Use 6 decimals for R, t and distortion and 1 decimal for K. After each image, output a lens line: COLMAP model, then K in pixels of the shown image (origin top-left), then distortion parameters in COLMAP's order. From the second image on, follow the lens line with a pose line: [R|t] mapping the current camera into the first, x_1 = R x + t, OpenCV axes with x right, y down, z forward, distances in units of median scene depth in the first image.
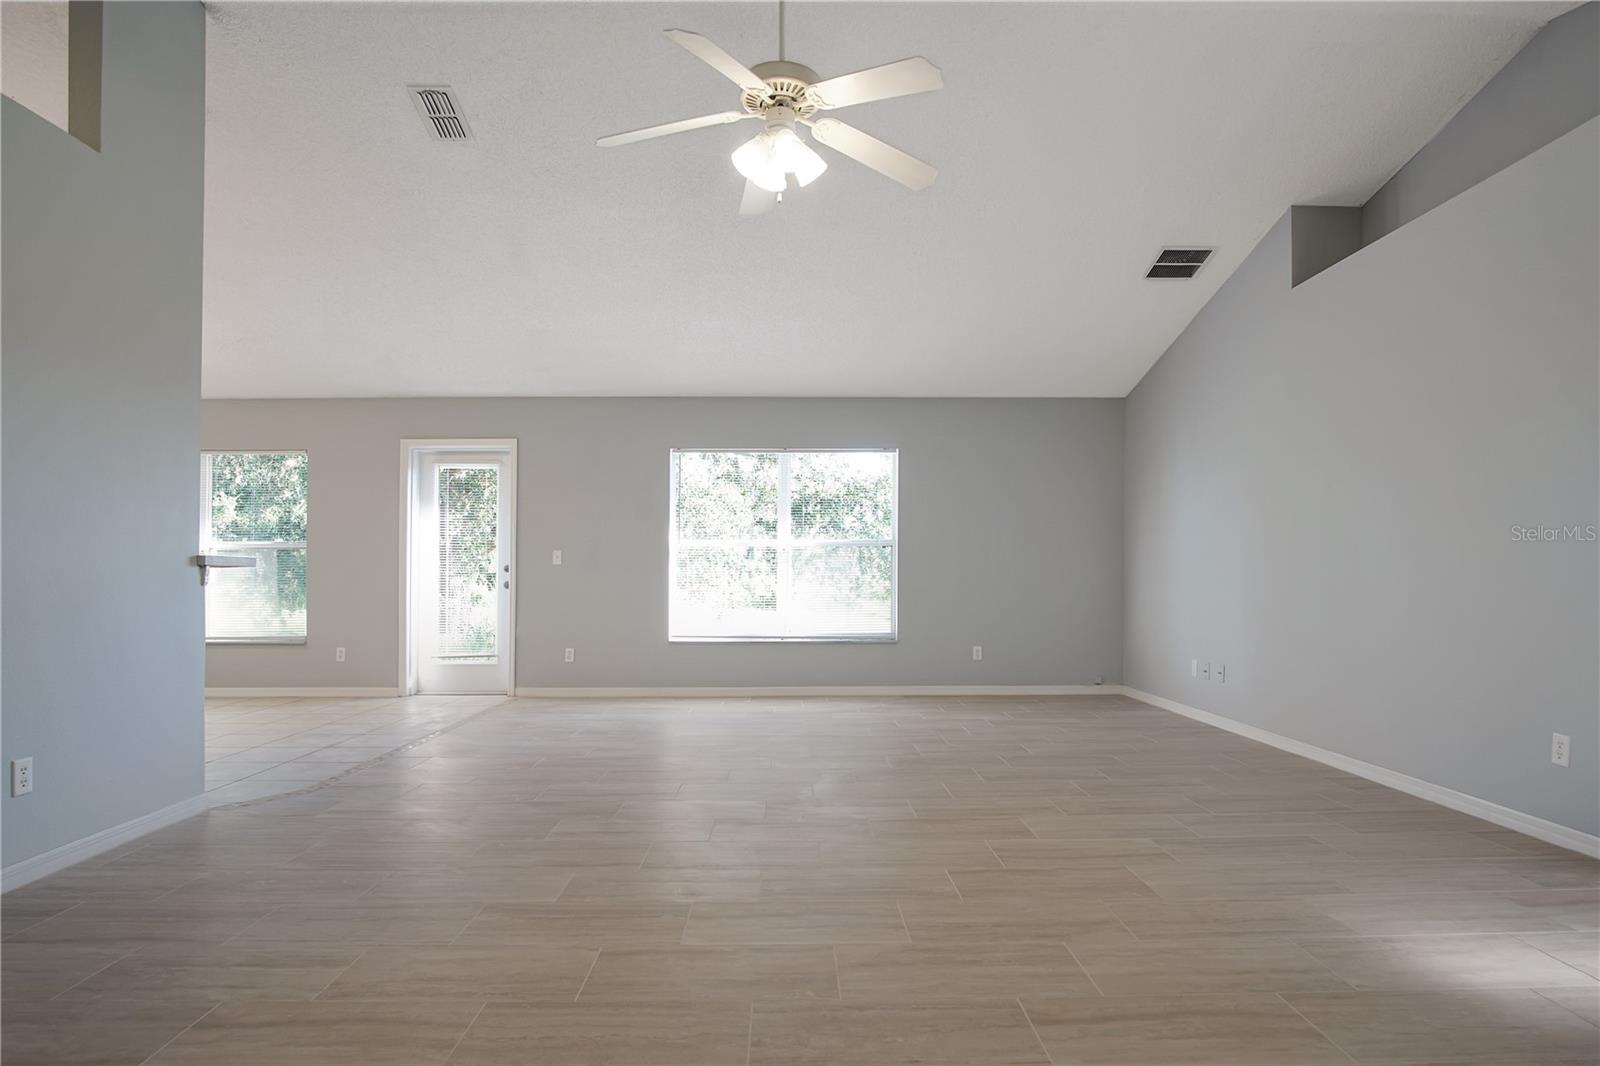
lens RADIAL K [[853.2, 0, 793.9], [0, 853.2, 544.9], [0, 0, 1]] dist [-0.035975, 0.000568]
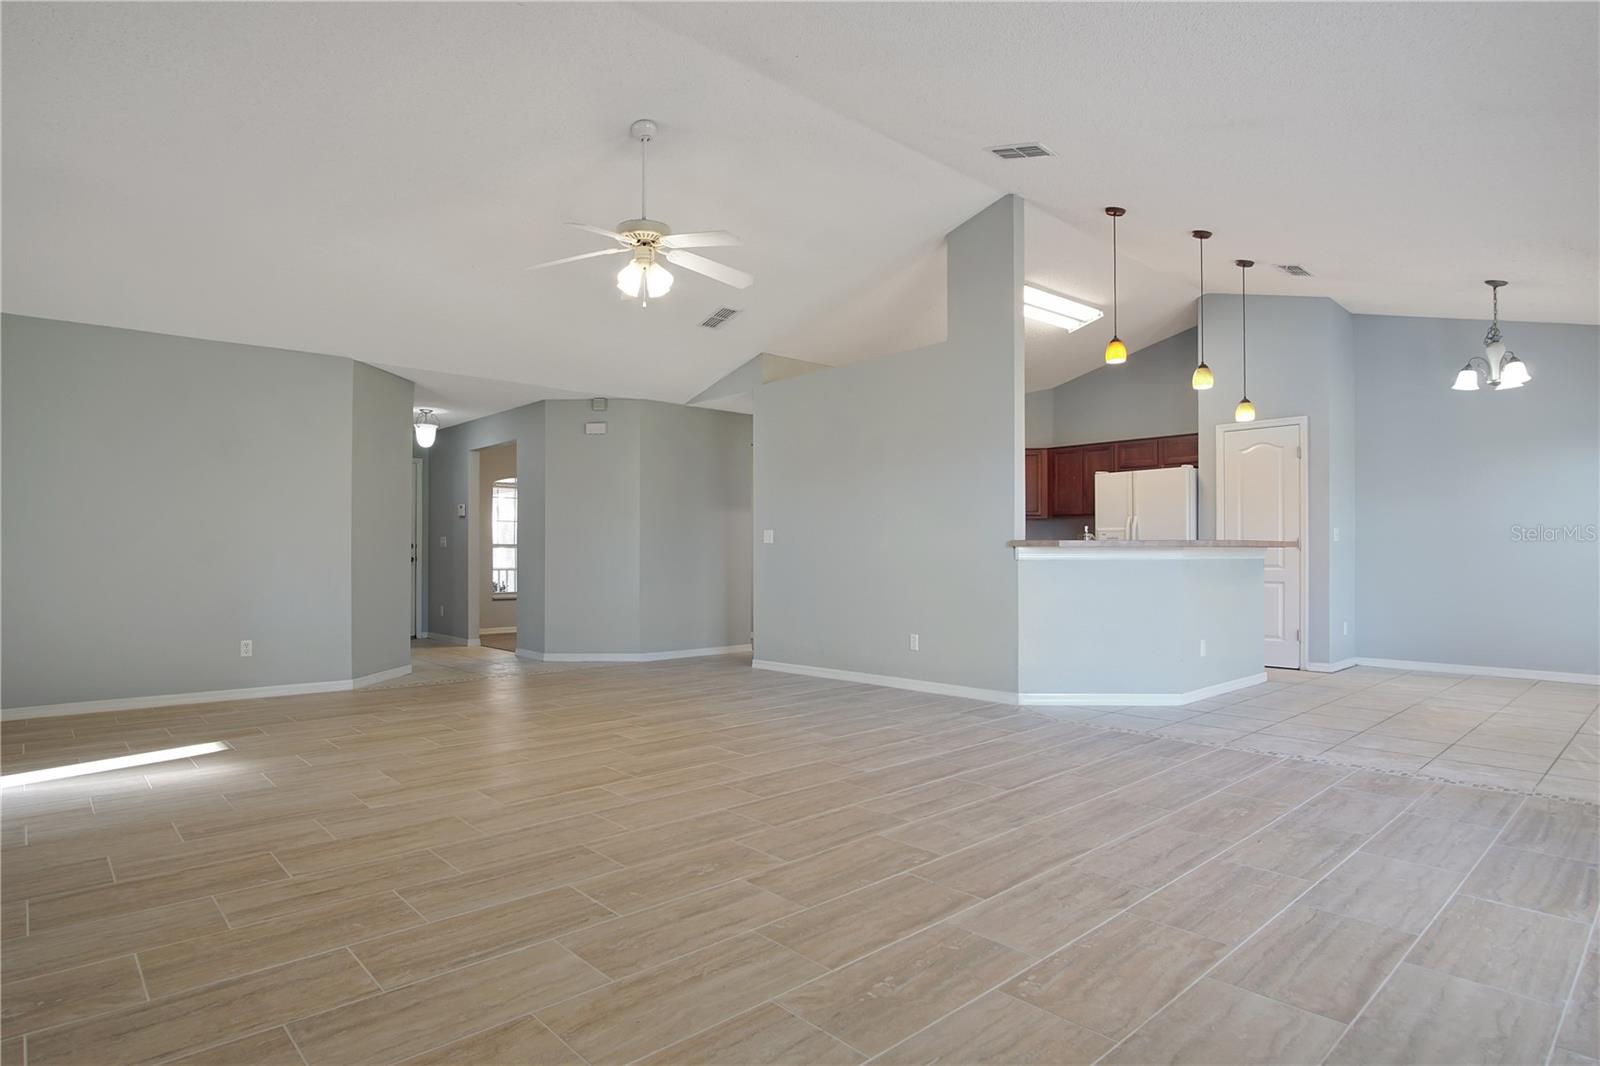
lens RADIAL K [[853.2, 0, 793.1], [0, 853.2, 546.0], [0, 0, 1]] dist [-0.035975, 0.000568]
pose [[-0.736909, -0.009144, -0.675930, 0.677636], [0.016698, 0.999357, -0.031724, 0.060101], [0.675785, -0.034664, -0.736283, 1.943565]]
